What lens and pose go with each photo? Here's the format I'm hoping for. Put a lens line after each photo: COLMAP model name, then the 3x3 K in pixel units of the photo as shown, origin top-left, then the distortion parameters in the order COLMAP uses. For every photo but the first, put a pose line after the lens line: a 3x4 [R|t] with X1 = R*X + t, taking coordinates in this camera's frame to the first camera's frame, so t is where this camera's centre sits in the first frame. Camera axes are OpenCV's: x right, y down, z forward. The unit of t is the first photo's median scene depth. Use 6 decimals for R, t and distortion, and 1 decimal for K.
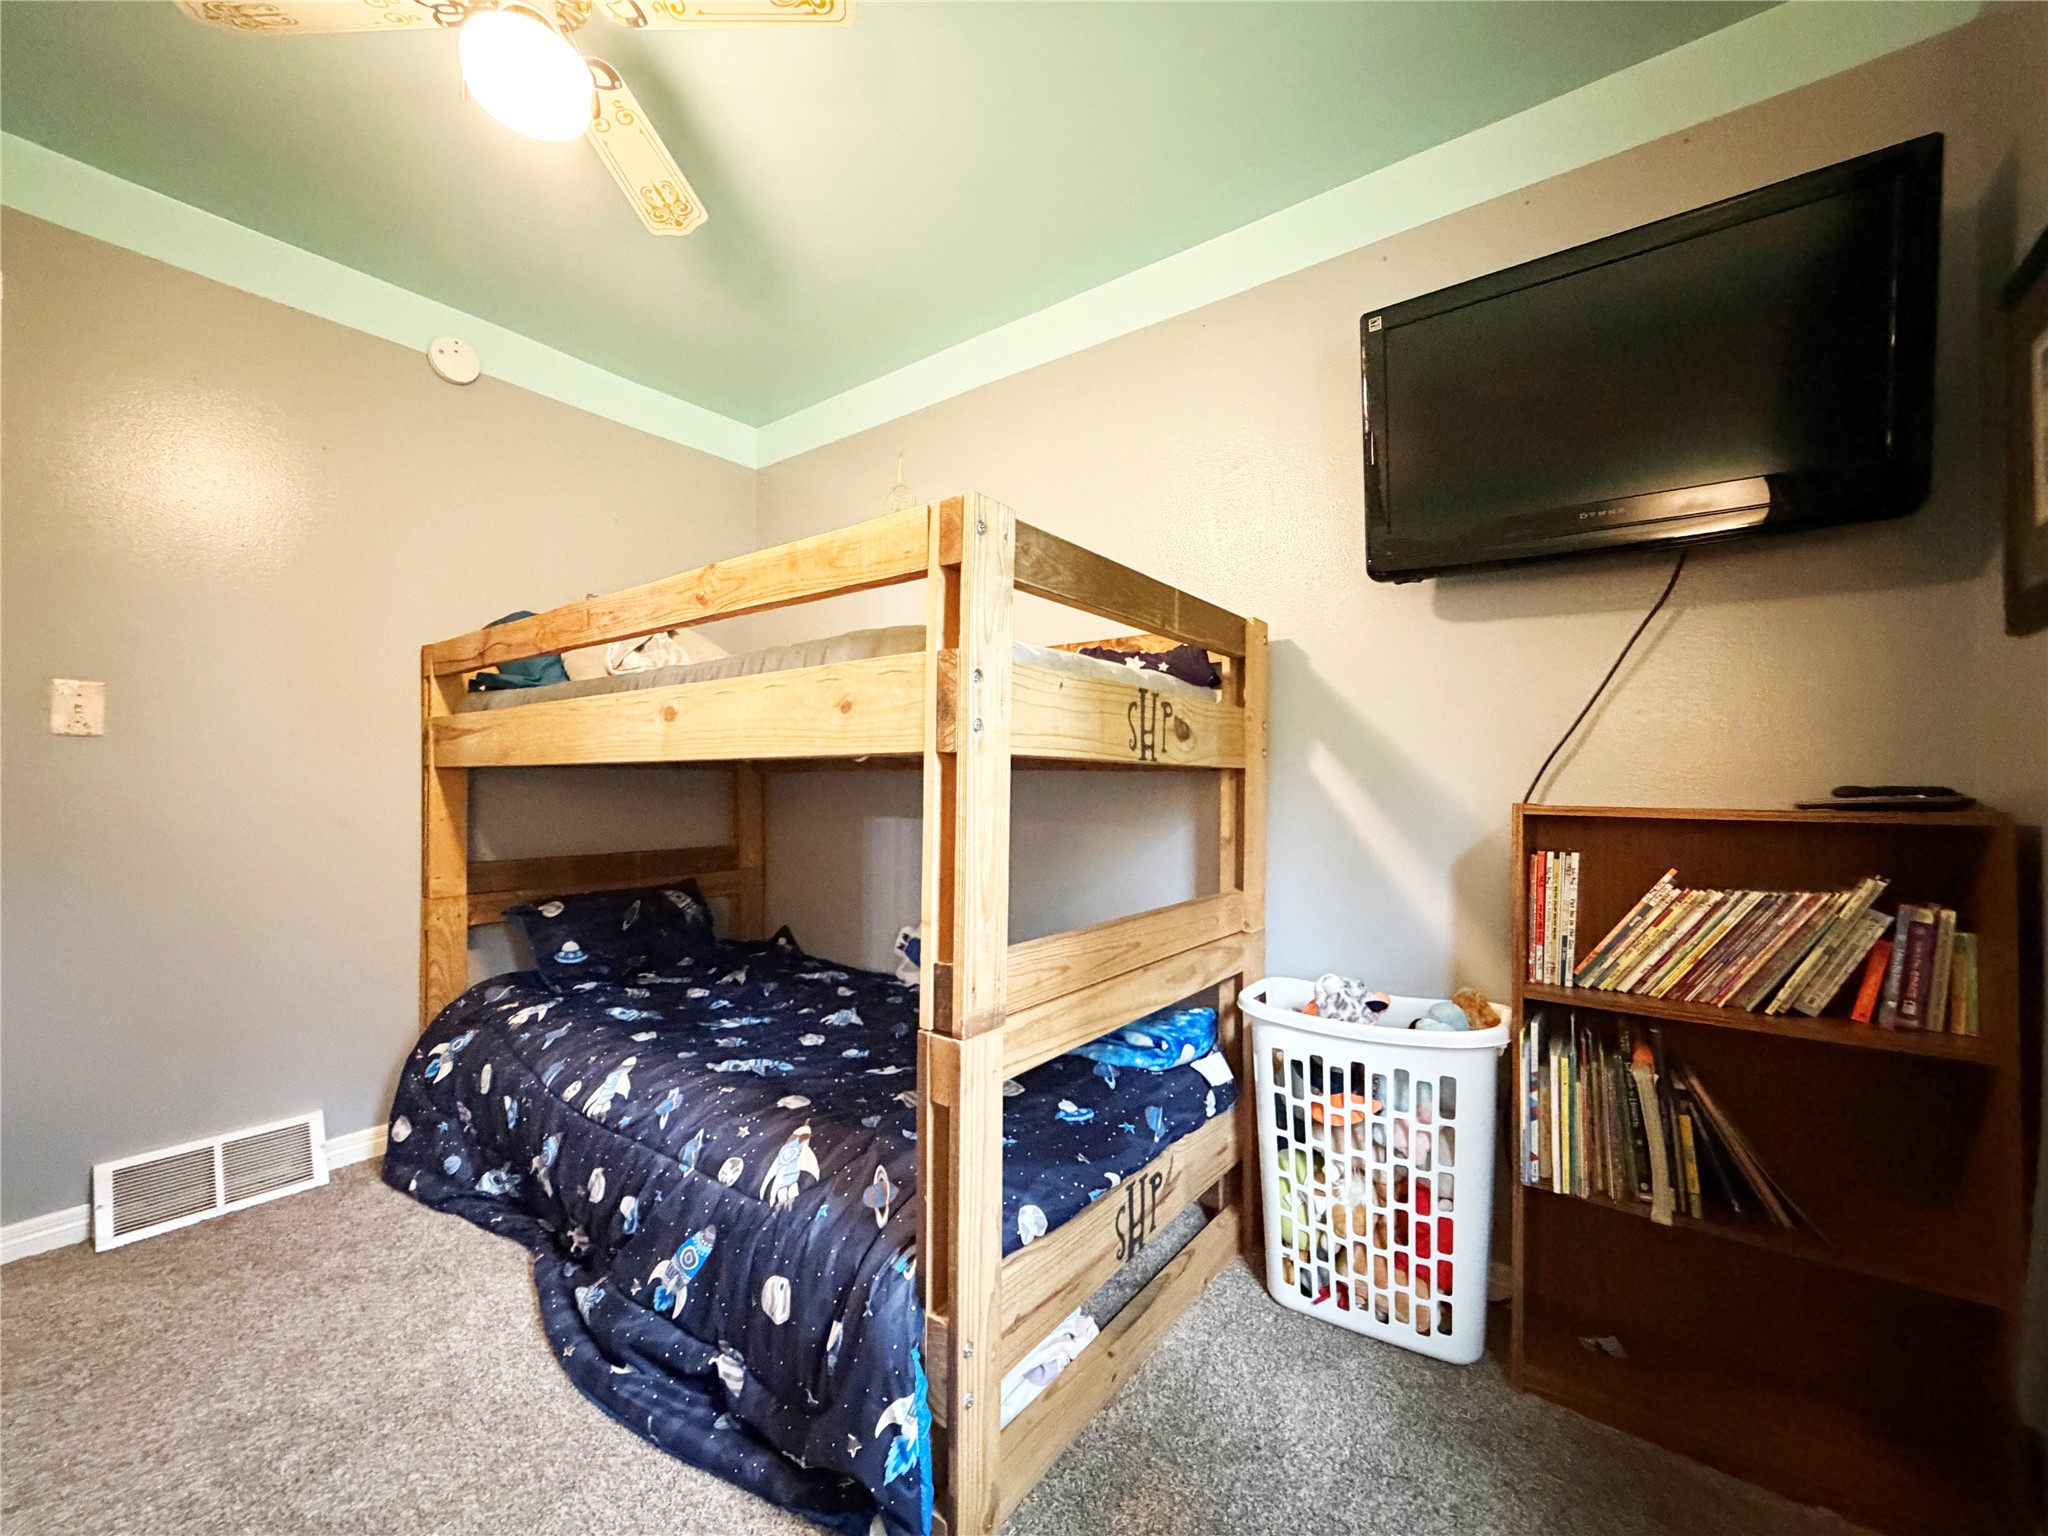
lens RADIAL K [[814.9, 0, 1024.0], [0, 814.9, 768.0], [0, 0, 1]] dist [-0.000078, 0.000083]
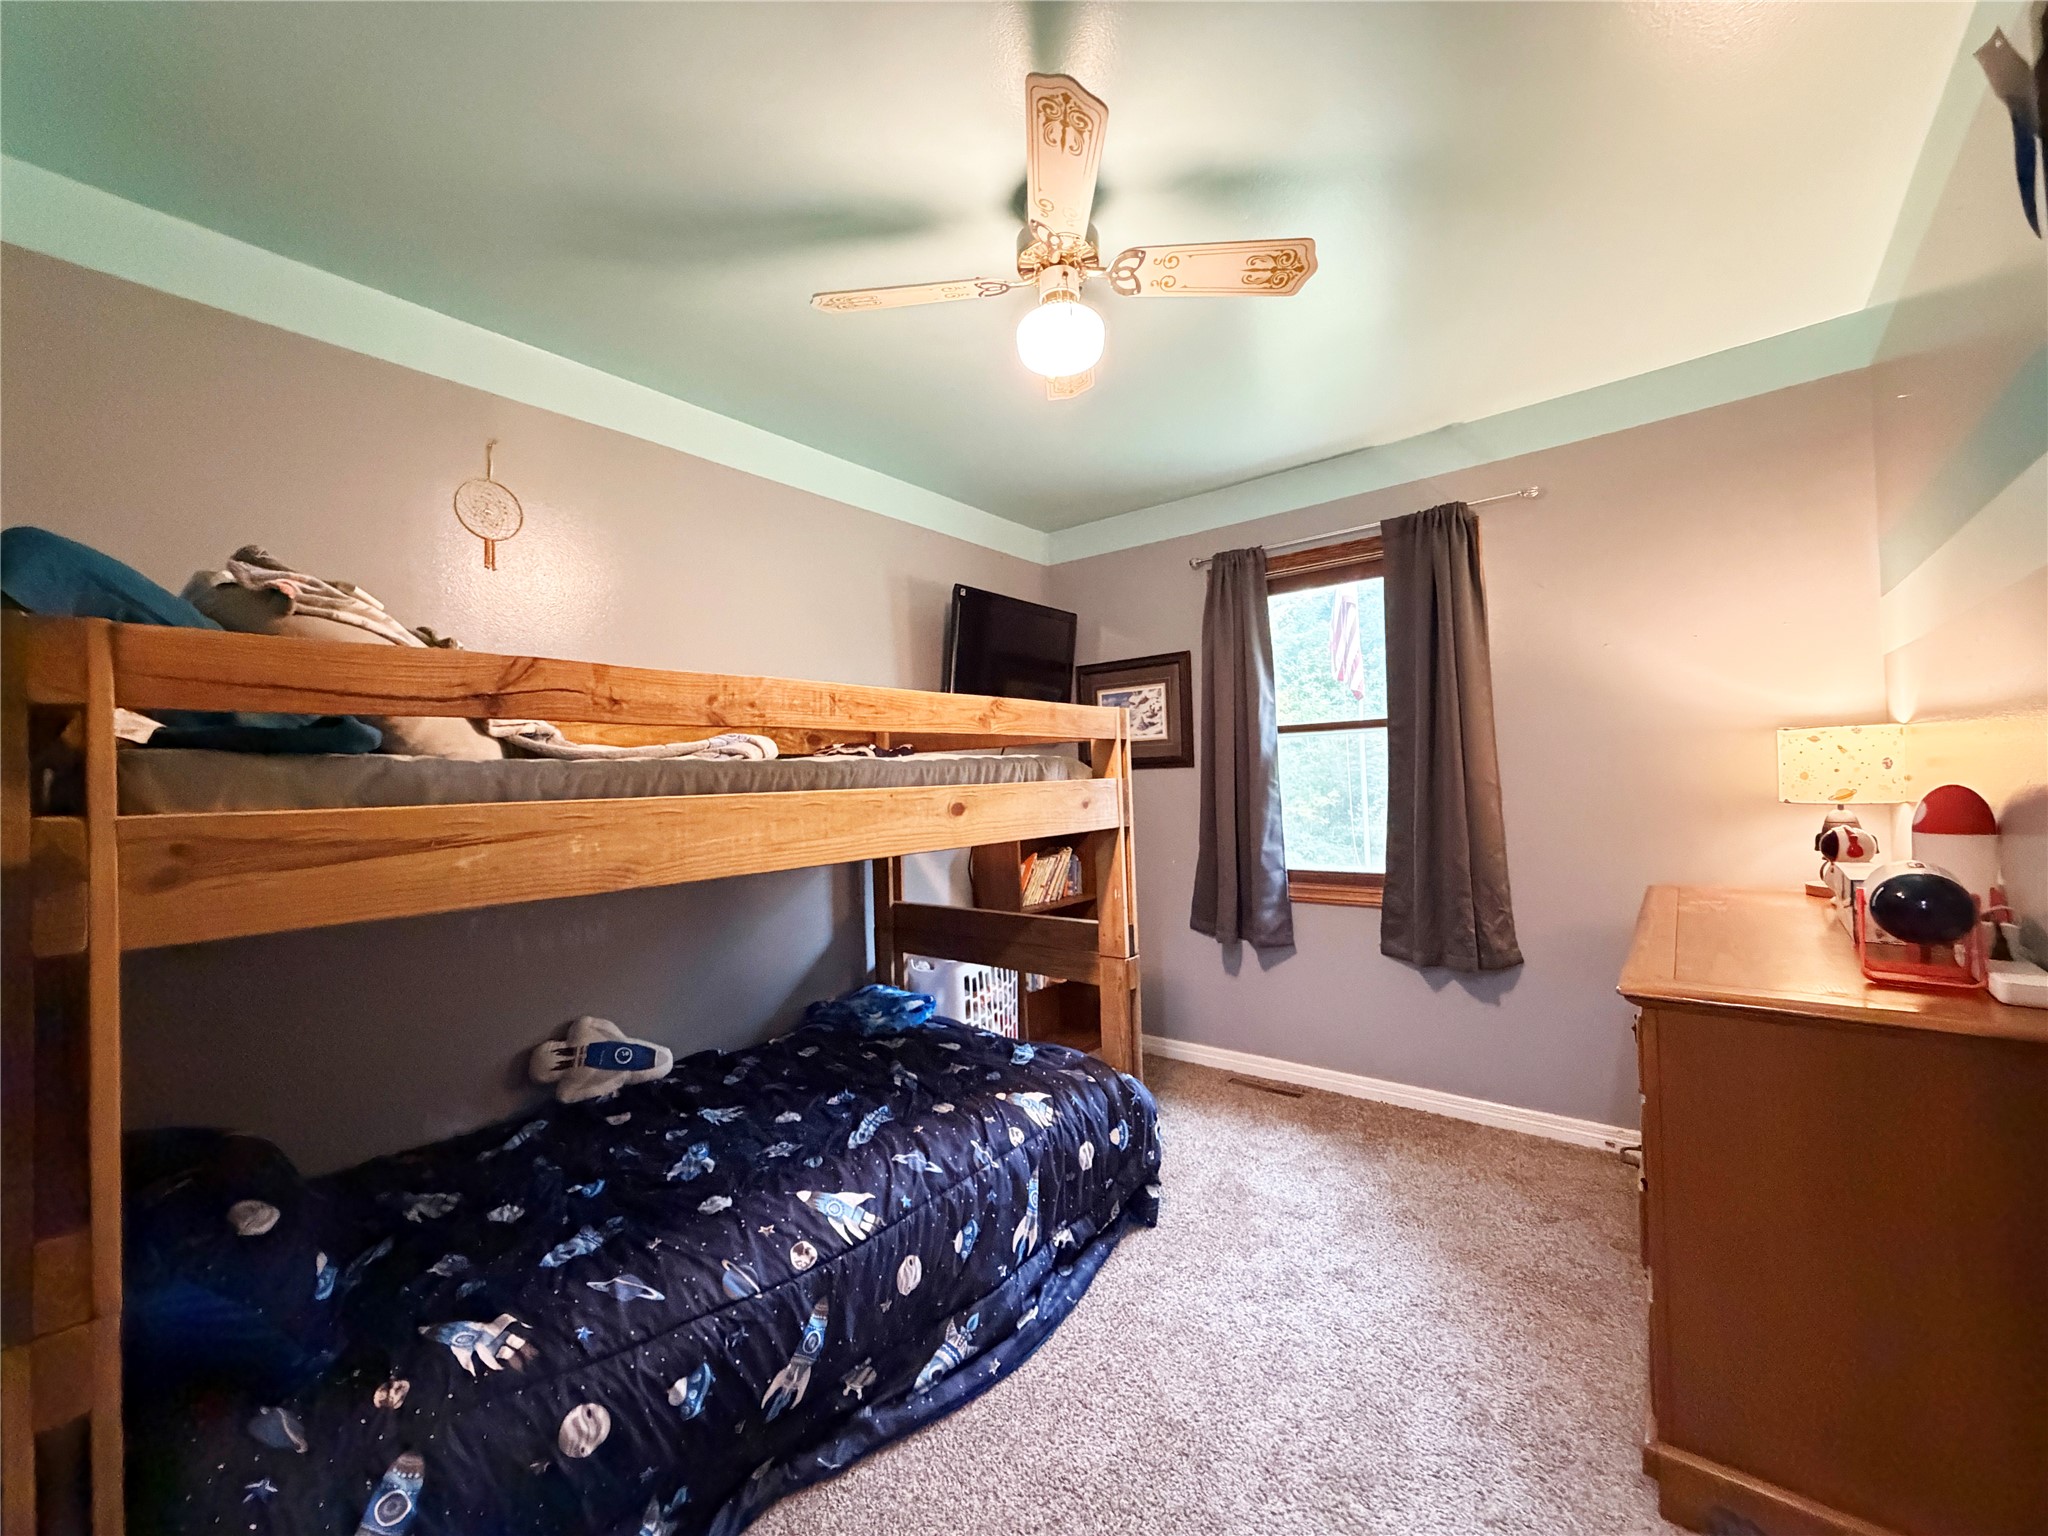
lens RADIAL K [[814.9, 0, 1024.0], [0, 814.9, 768.0], [0, 0, 1]] dist [-0.000078, 0.000083]
pose [[0.035358, 0.009253, 0.999332, -1.514297], [0.014172, 0.999852, -0.009759, -0.105210], [-0.999274, 0.014508, 0.035221, 0.797710]]
